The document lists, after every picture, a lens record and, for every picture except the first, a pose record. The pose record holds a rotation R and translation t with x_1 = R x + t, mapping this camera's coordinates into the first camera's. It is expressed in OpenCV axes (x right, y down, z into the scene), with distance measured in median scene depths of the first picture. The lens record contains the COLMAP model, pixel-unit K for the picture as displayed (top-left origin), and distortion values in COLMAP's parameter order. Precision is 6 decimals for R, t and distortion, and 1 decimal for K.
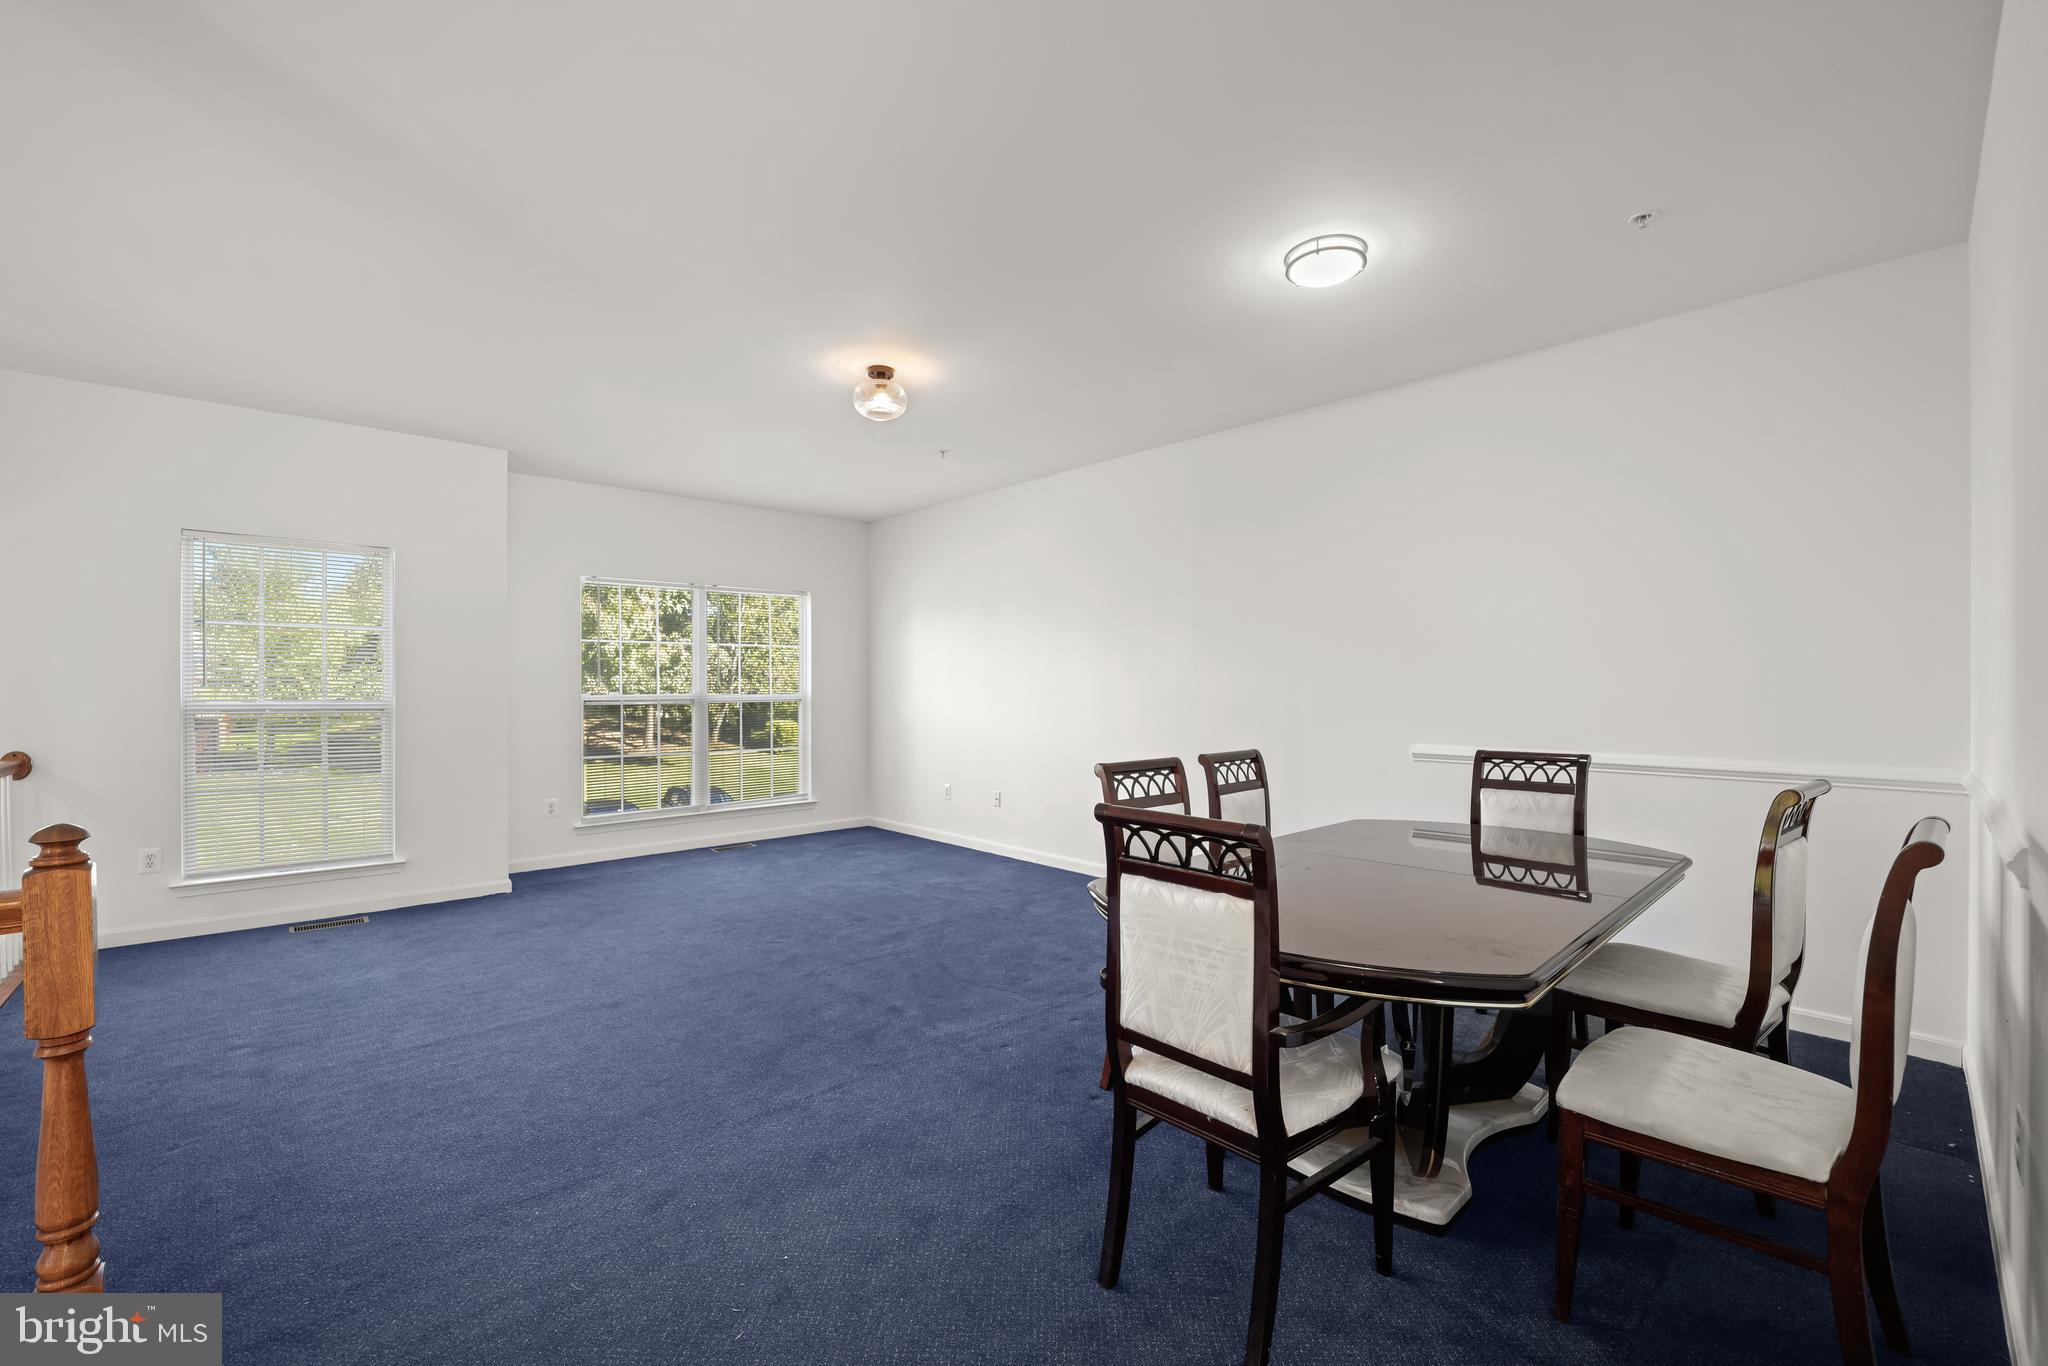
lens RADIAL K [[828.3, 0, 1020.7], [0, 828.3, 682.3], [0, 0, 1]] dist [-0.014085, -0.001706]
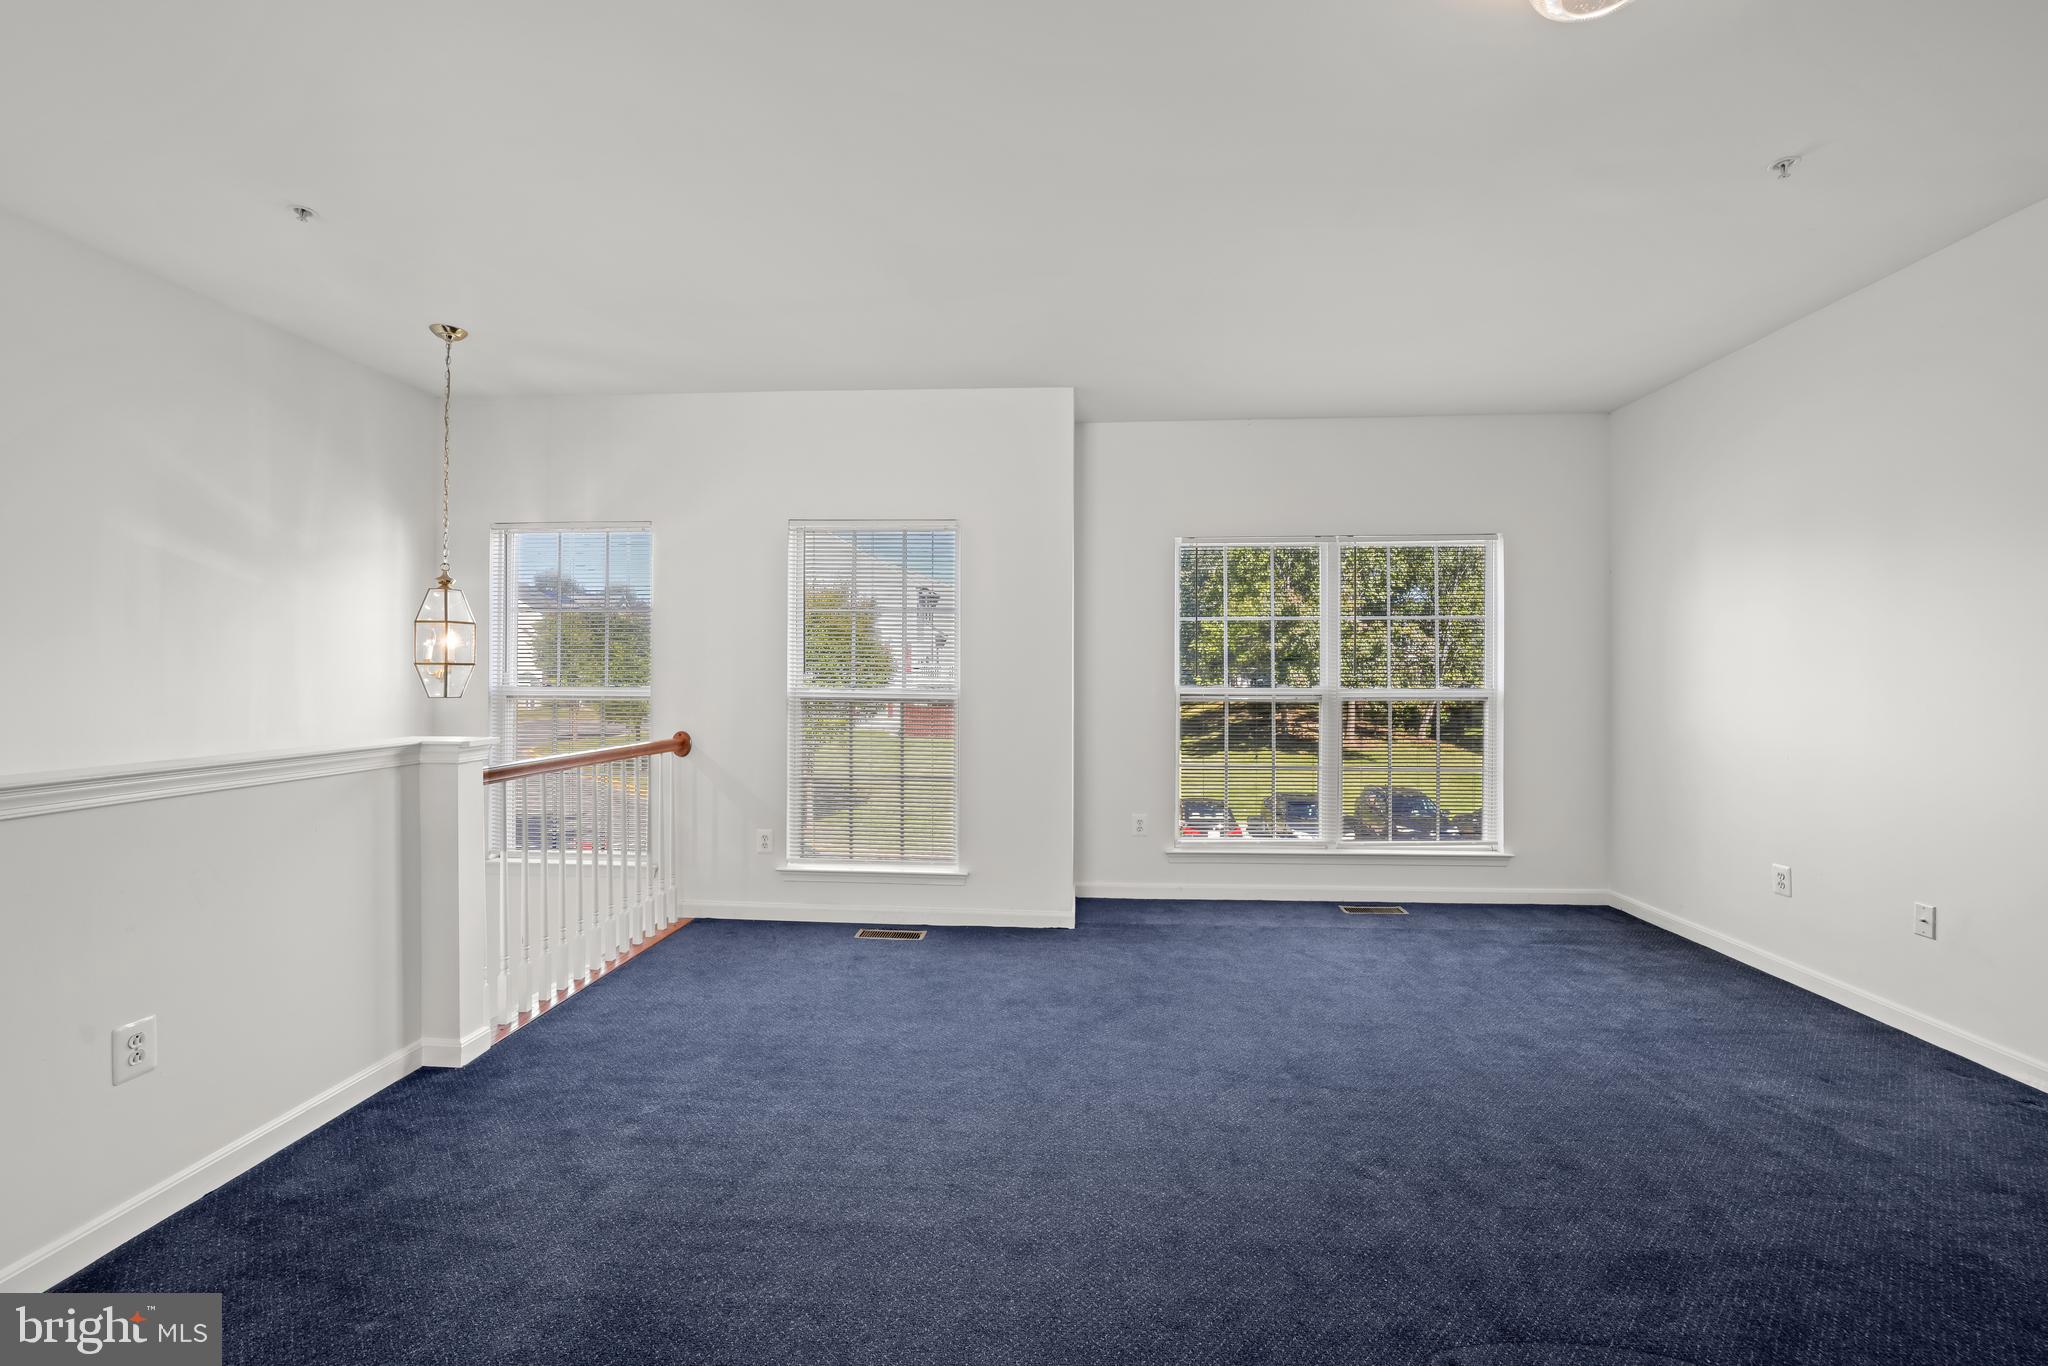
lens RADIAL K [[828.3, 0, 1021.3], [0, 828.3, 676.4], [0, 0, 1]] dist [-0.014085, -0.001706]
pose [[0.684985, 0.005567, -0.728536, -0.059610], [-0.003782, 0.999985, 0.004085, 0.002169], [0.728548, -0.000043, 0.684995, 0.401589]]
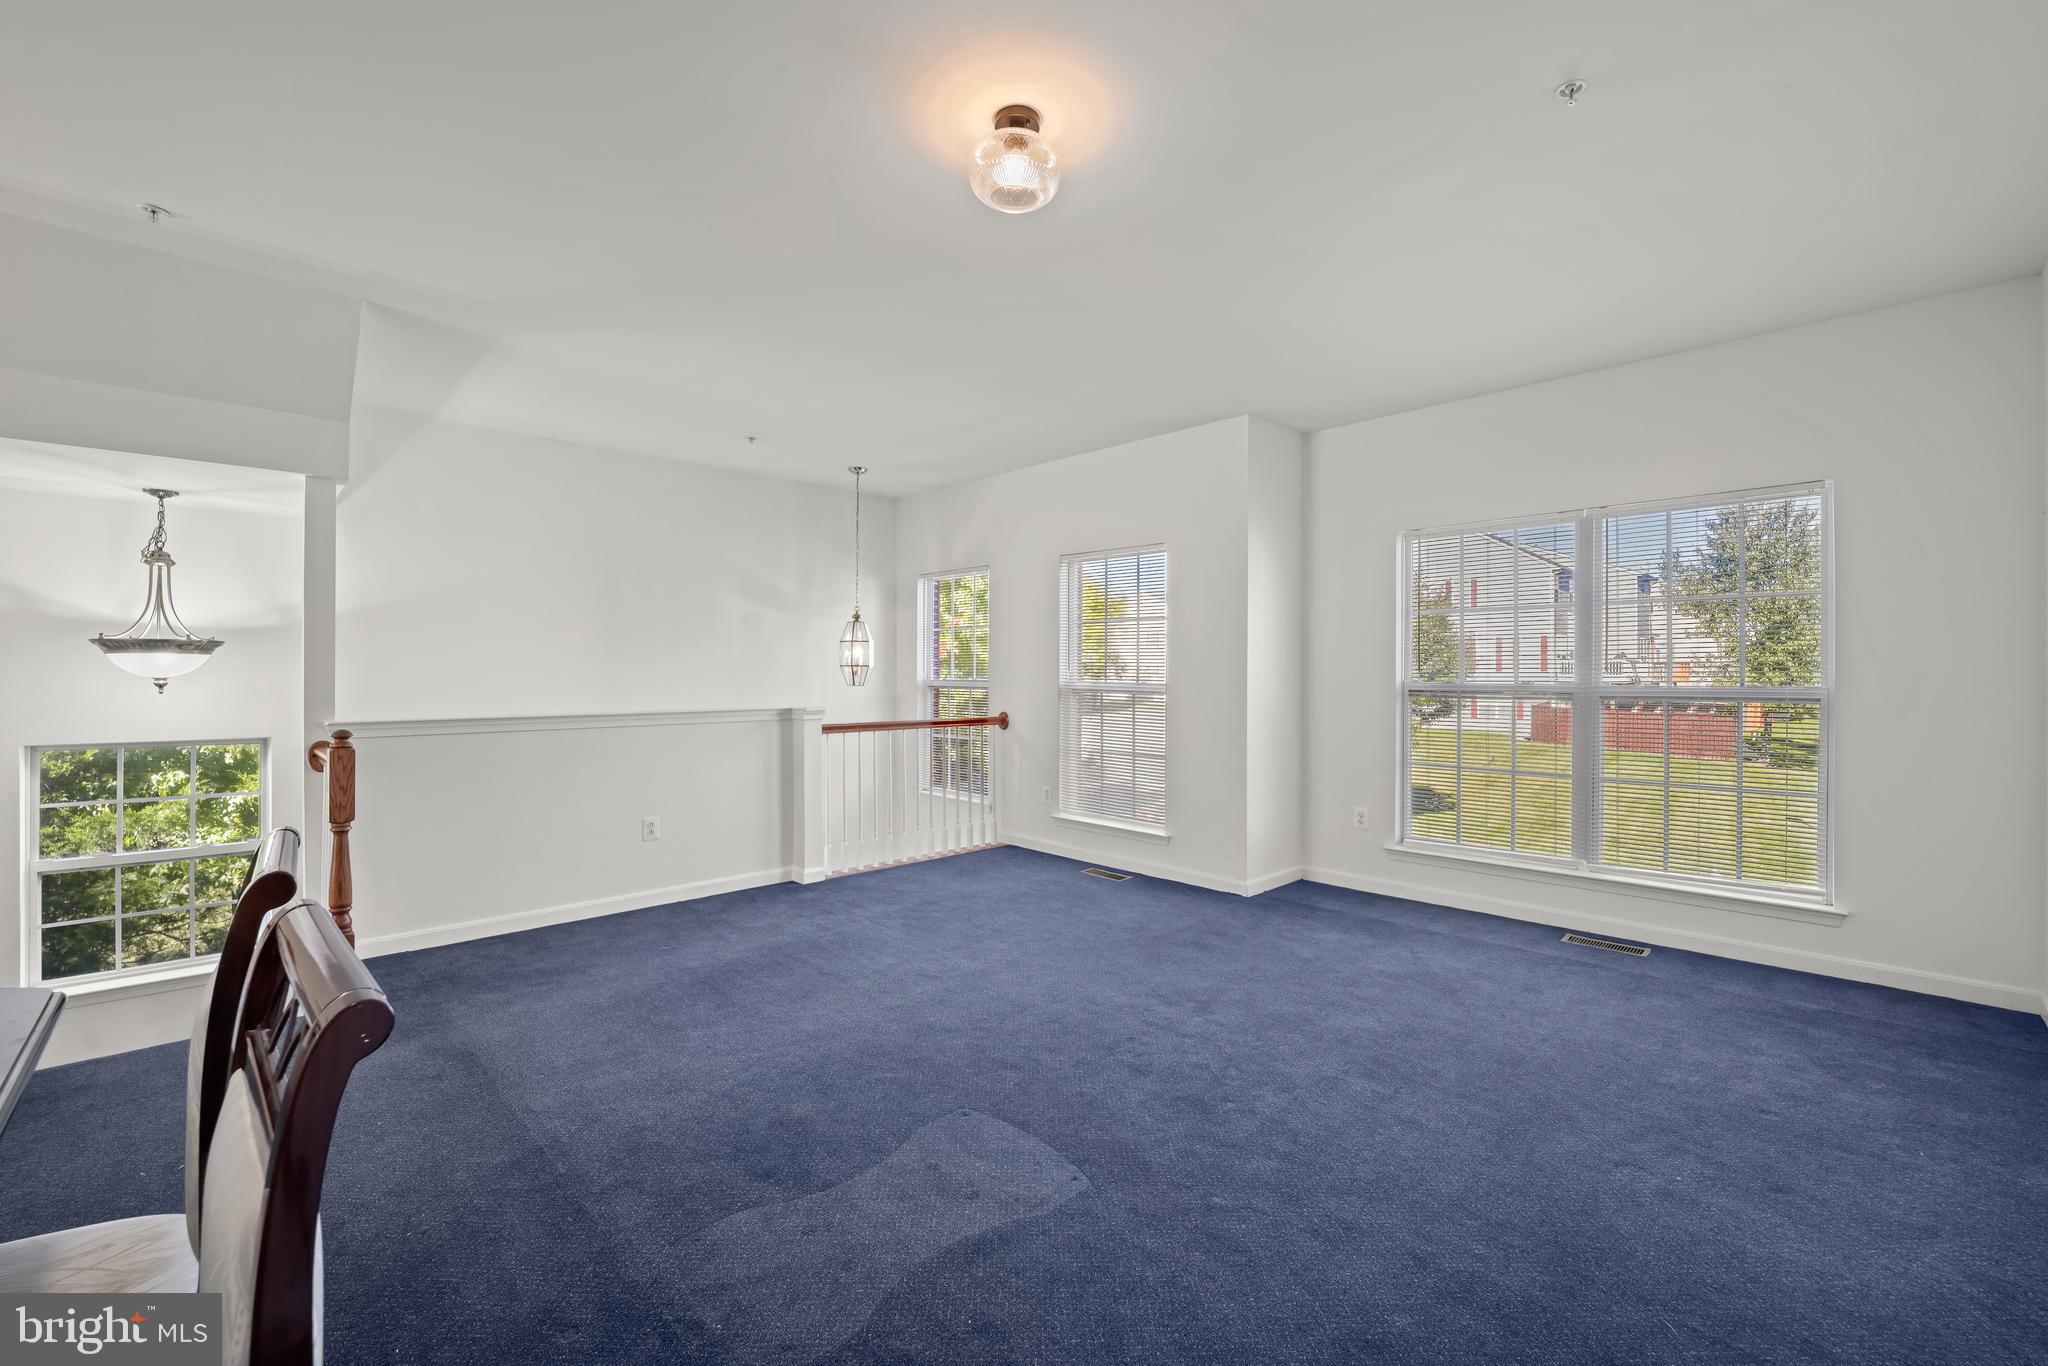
lens RADIAL K [[828.3, 0, 1029.6], [0, 828.3, 674.7], [0, 0, 1]] dist [-0.014085, -0.001706]
pose [[0.032105, 0.007818, -0.999454, 0.292509], [0.000456, 0.999969, 0.007837, 0.000209], [0.999484, -0.000708, 0.032101, 0.730326]]
